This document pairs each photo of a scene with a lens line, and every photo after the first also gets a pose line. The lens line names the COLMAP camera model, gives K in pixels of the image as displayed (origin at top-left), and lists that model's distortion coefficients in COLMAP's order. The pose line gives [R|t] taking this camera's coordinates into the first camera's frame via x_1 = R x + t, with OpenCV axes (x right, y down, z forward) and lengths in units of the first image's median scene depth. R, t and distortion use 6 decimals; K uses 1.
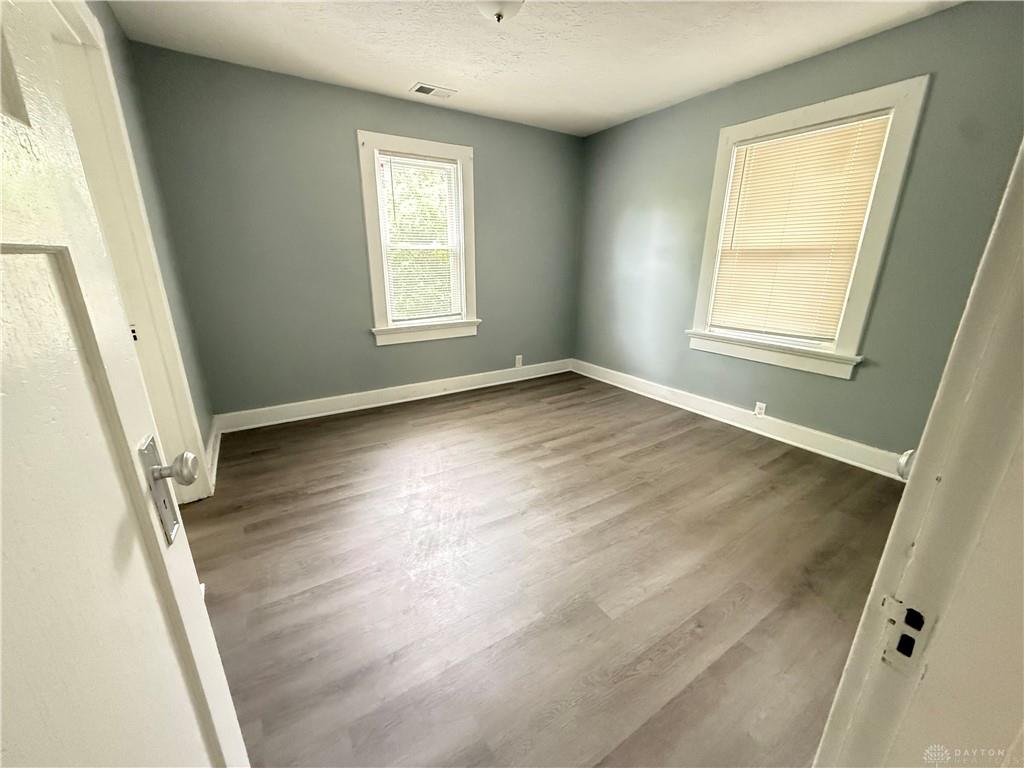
lens RADIAL K [[407.4, 0, 510.1], [0, 407.4, 384.7], [0, 0, 1]] dist [-0.000992, -0.000031]
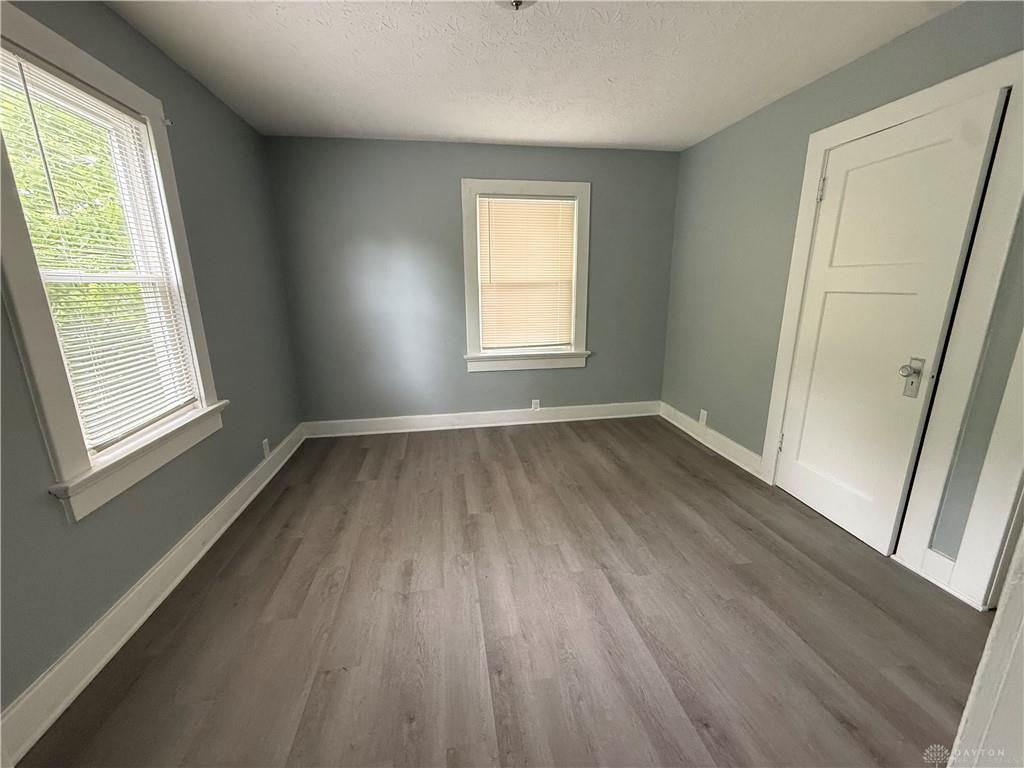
lens RADIAL K [[407.4, 0, 509.4], [0, 407.4, 384.2], [0, 0, 1]] dist [-0.000992, -0.000031]
pose [[0.398232, -0.222918, 0.889786, -0.536997], [0.281260, 0.952971, 0.112868, -0.166395], [-0.873100, 0.205314, 0.442202, 0.478550]]
